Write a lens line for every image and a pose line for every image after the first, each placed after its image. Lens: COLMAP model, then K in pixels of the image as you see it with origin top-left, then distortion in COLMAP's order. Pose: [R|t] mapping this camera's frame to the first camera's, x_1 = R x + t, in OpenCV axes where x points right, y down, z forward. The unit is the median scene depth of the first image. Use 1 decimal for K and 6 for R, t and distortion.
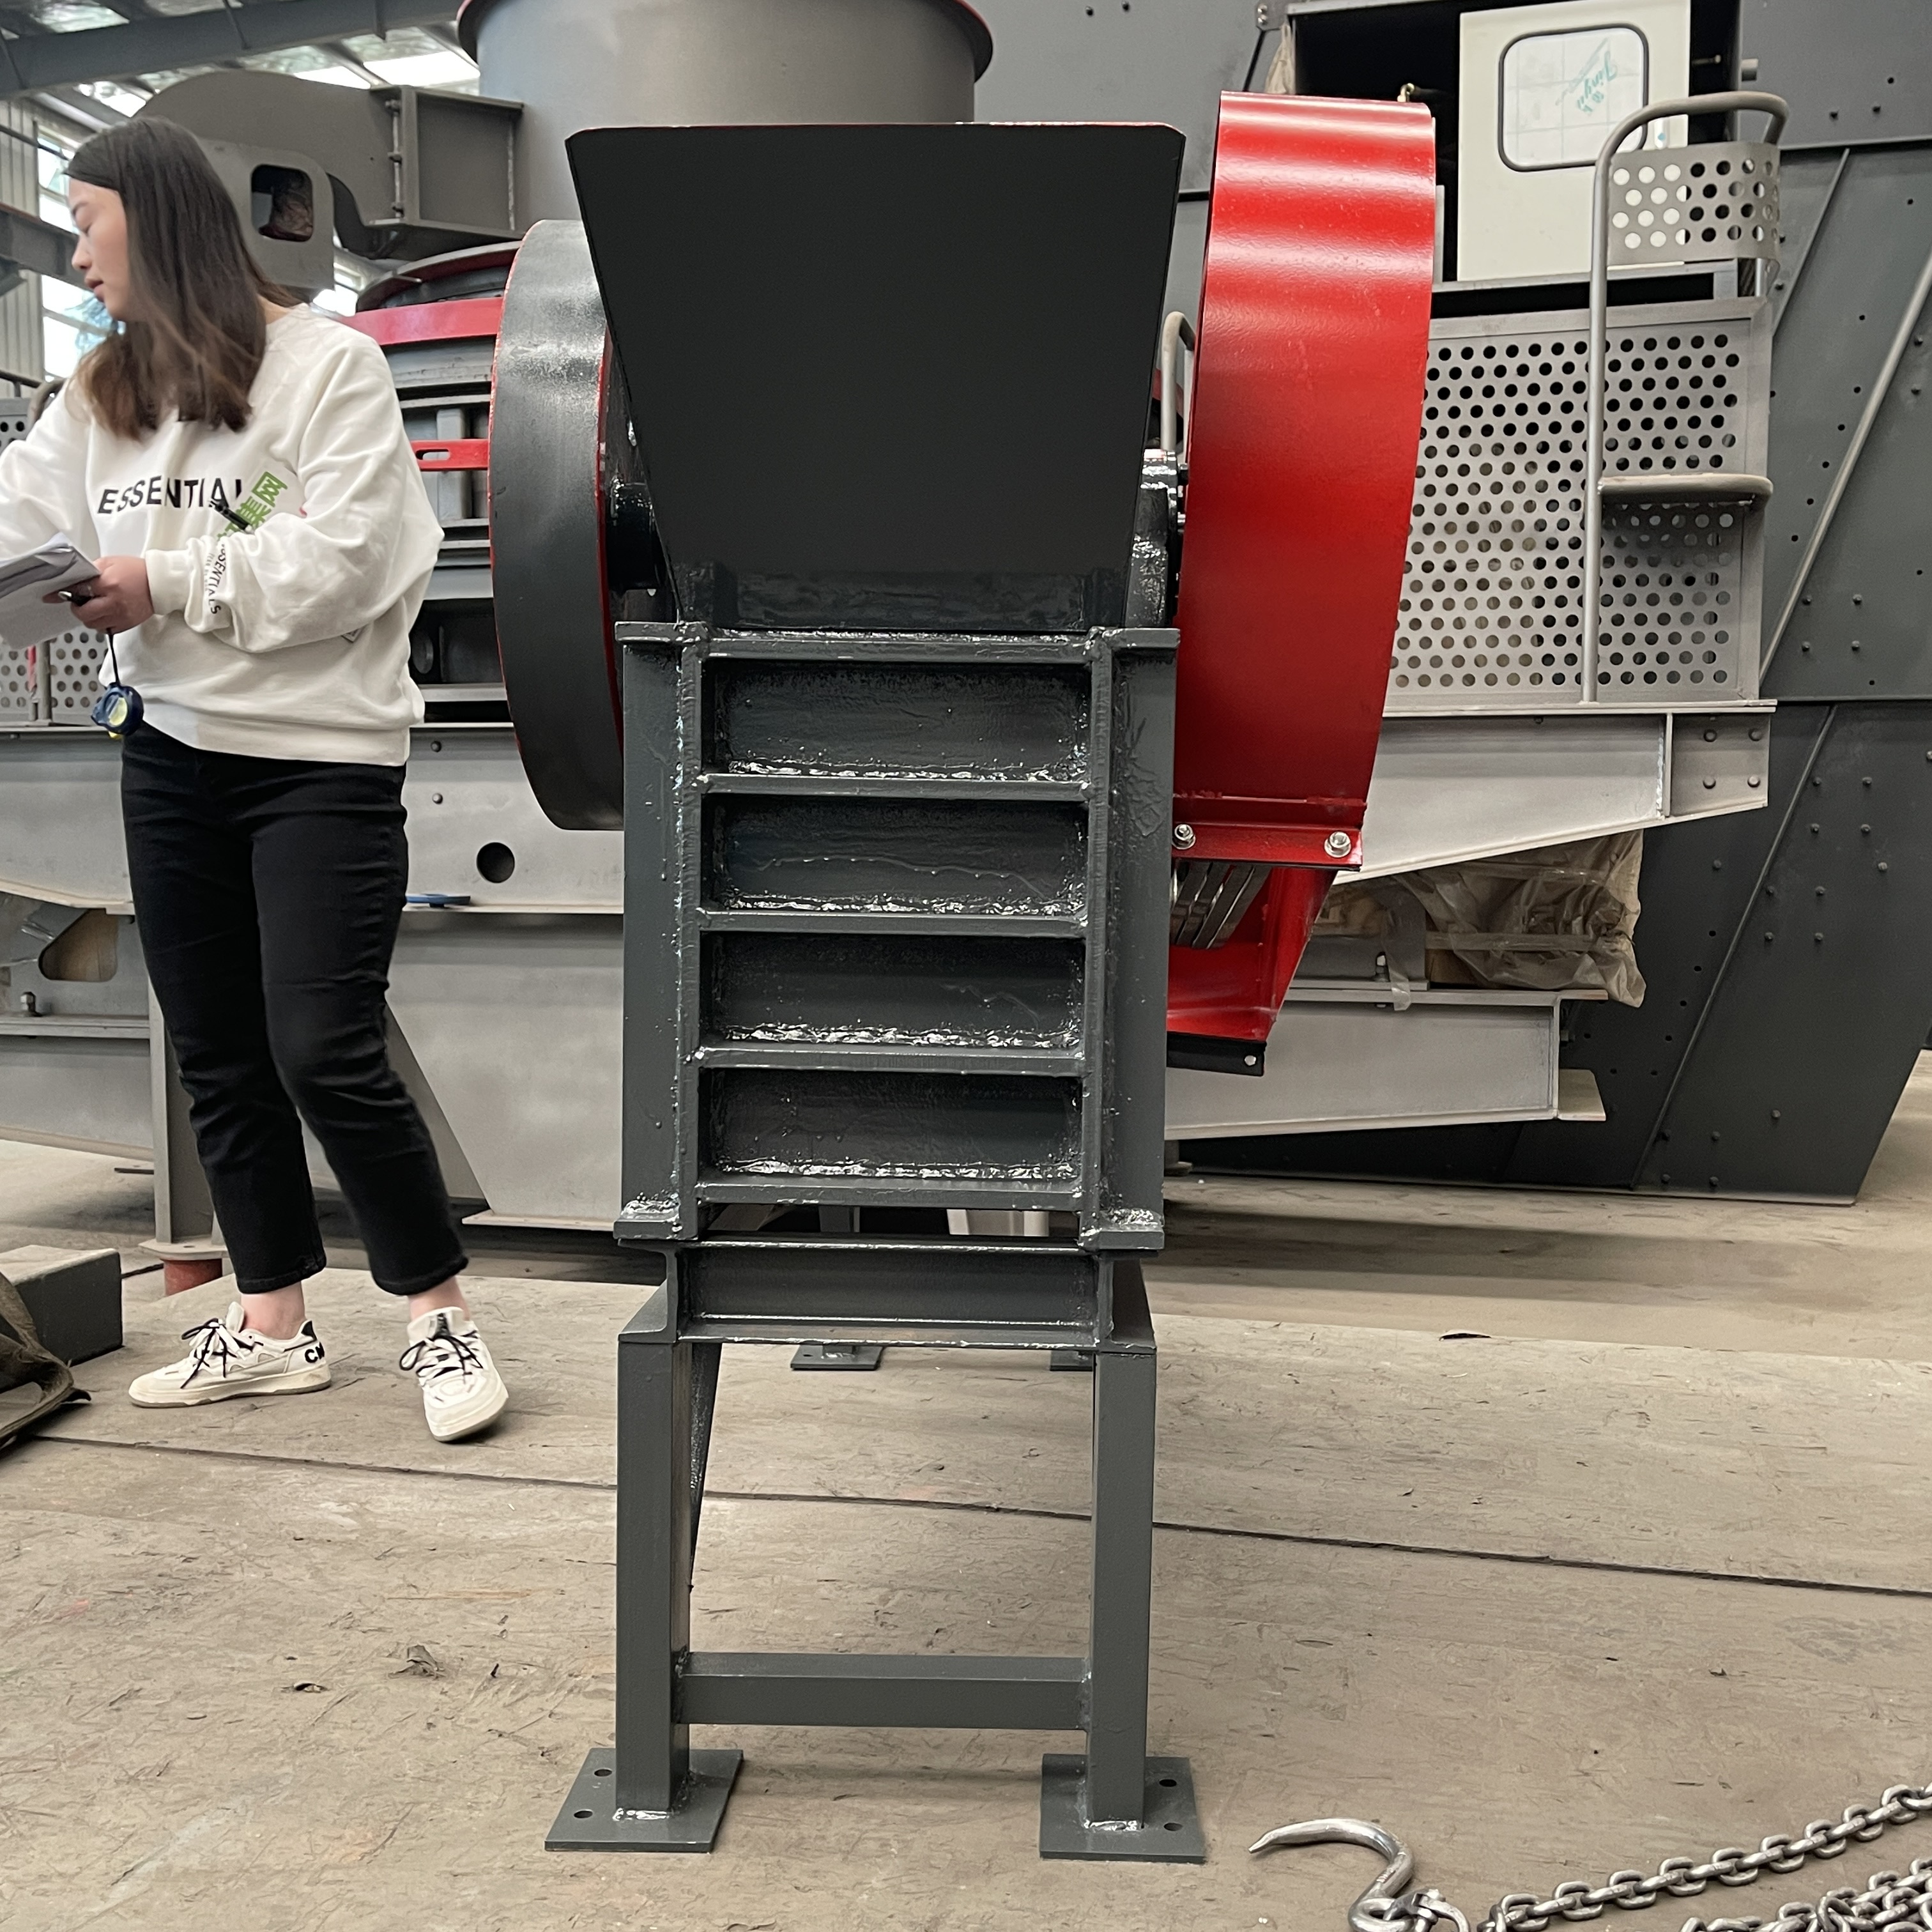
lens RADIAL K [[2159.4, 0, 992.5], [0, 2159.4, 1000.3], [0, 0, 1]] dist [0.035793, 0.000000]
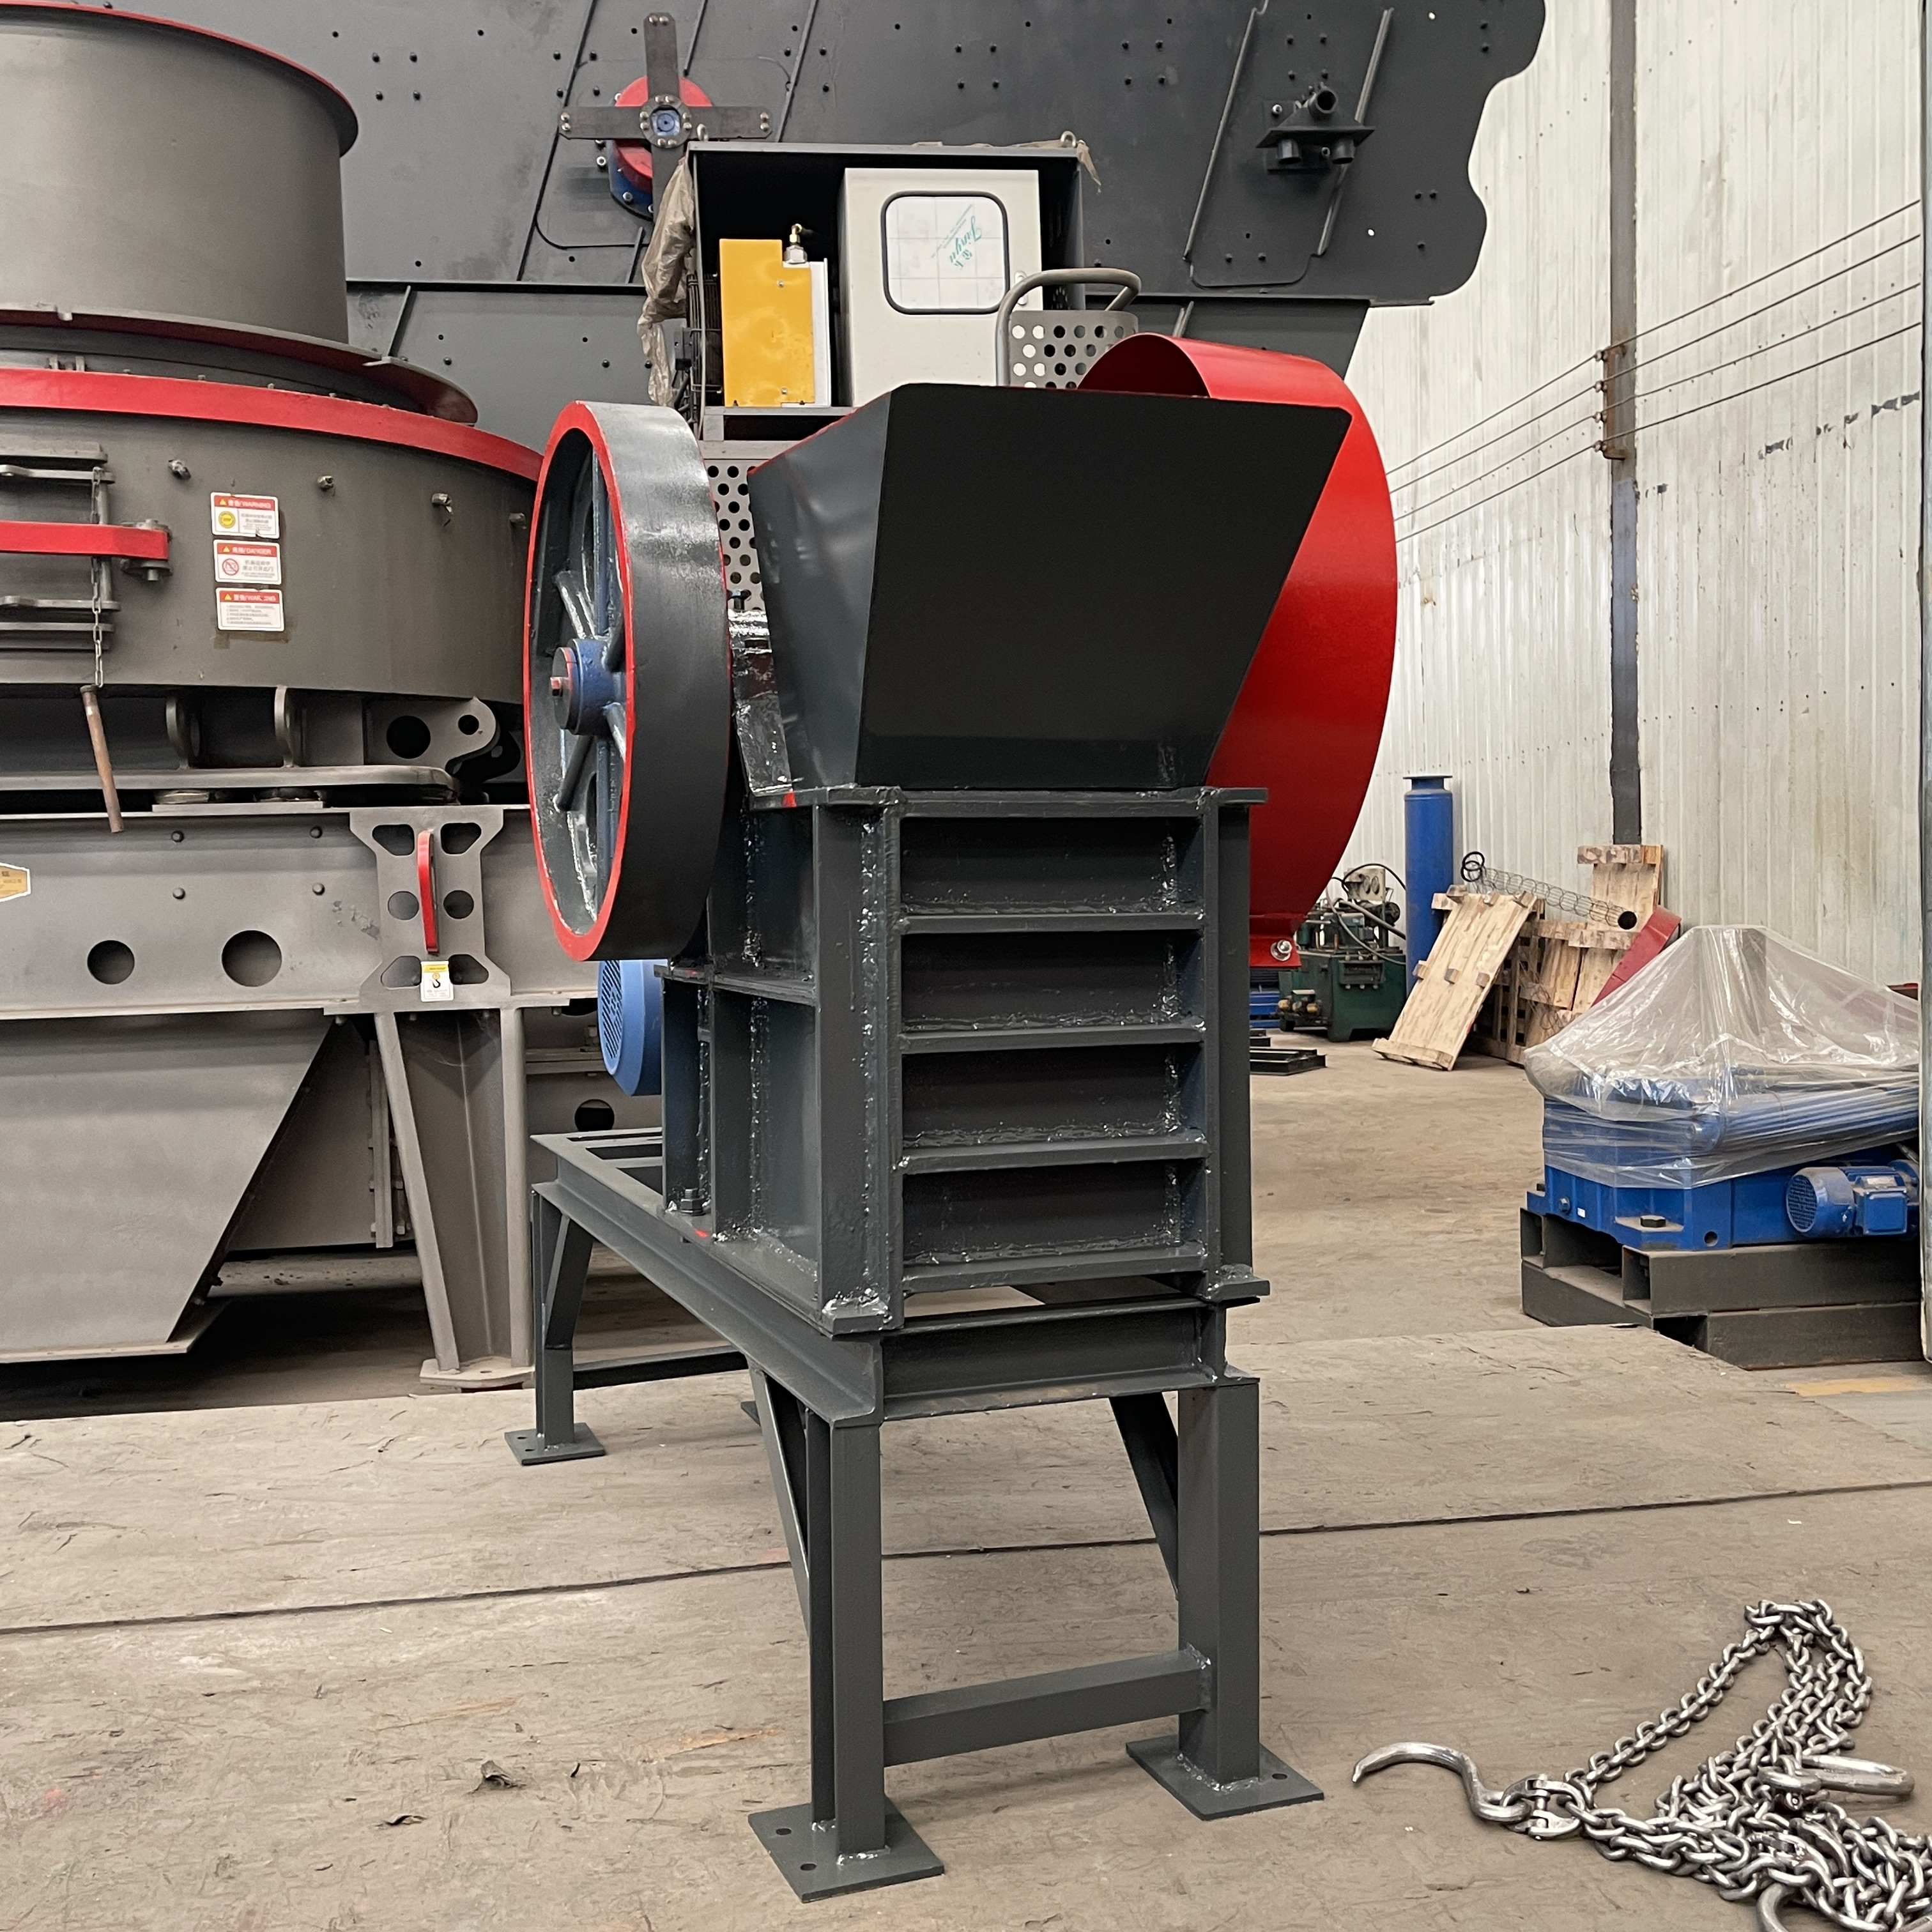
lens RADIAL K [[2159.4, 0, 964.5], [0, 2159.4, 963.7], [0, 0, 1]] dist [0.035793, 0.000000]
pose [[0.920394, -0.042250, 0.388702, -0.391974], [0.057511, 0.997960, -0.027705, -0.033501], [-0.386739, 0.047854, 0.920947, -0.045517]]
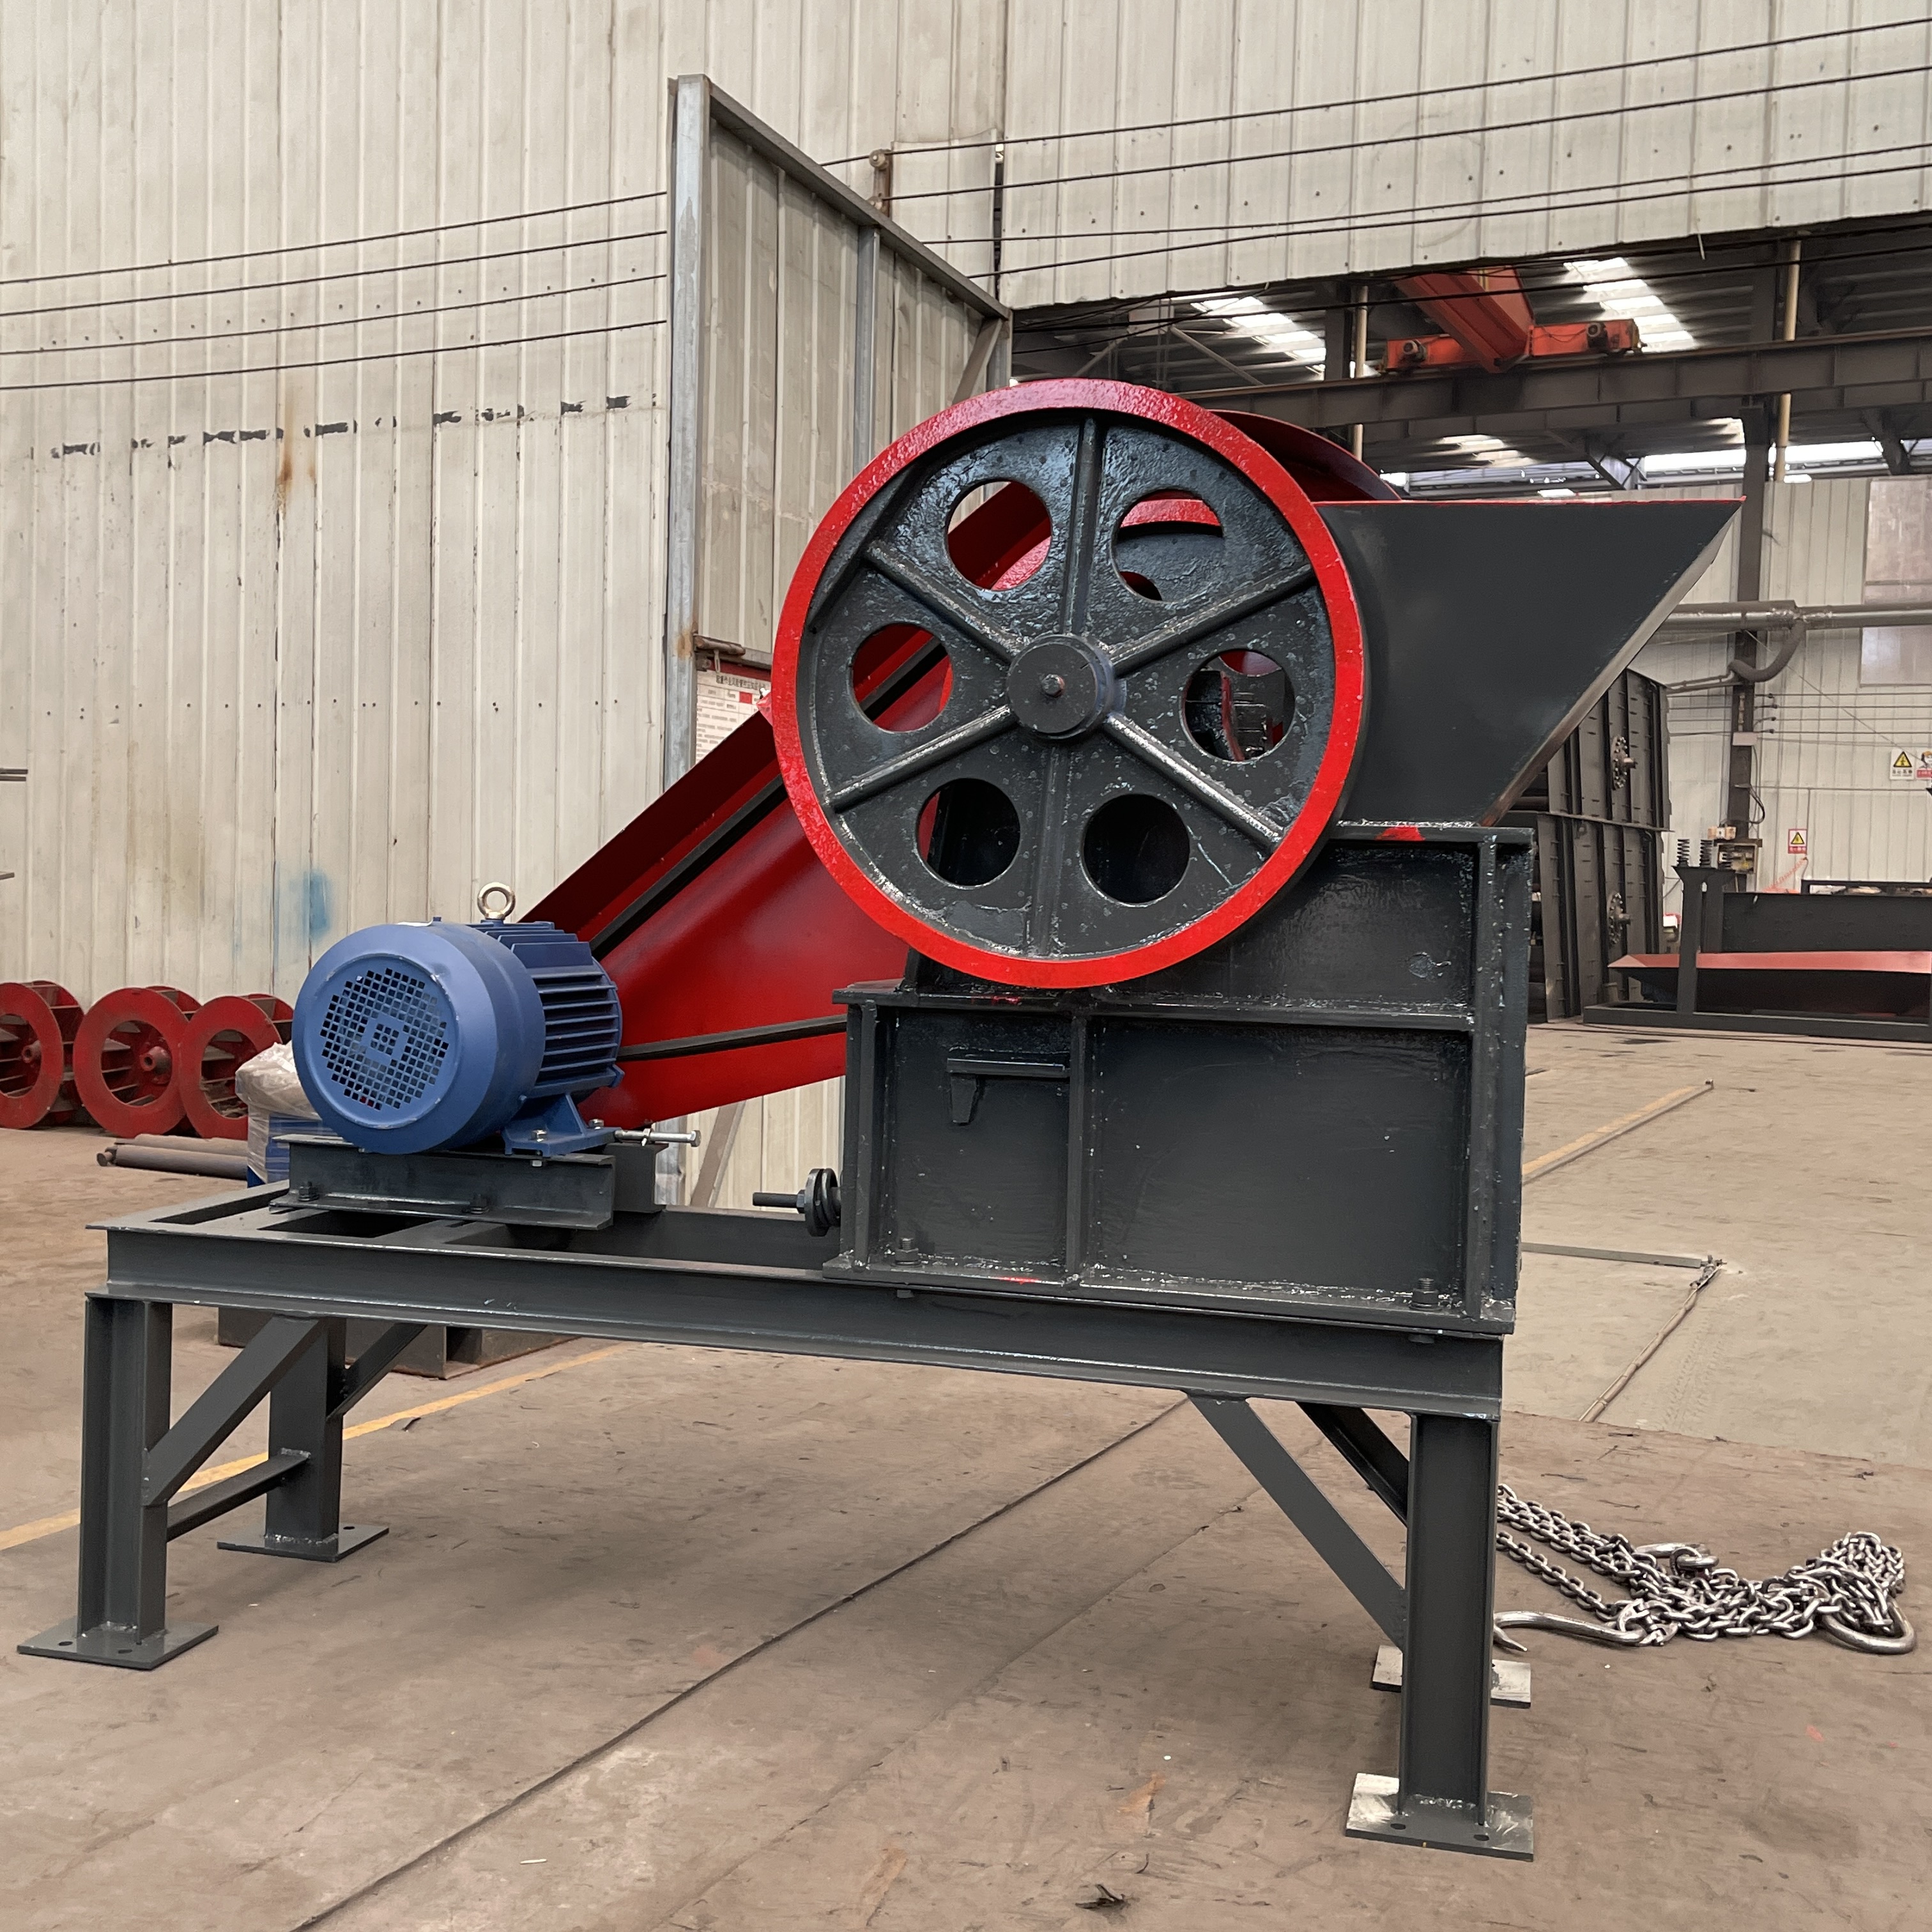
lens RADIAL K [[2159.4, 0, 961.5], [0, 2159.4, 961.2], [0, 0, 1]] dist [0.035793, 0.000000]
pose [[0.228863, -0.039352, 0.972663, -1.028312], [0.058752, 0.997919, 0.026550, -0.106963], [-0.971684, 0.051070, 0.230698, 0.733125]]
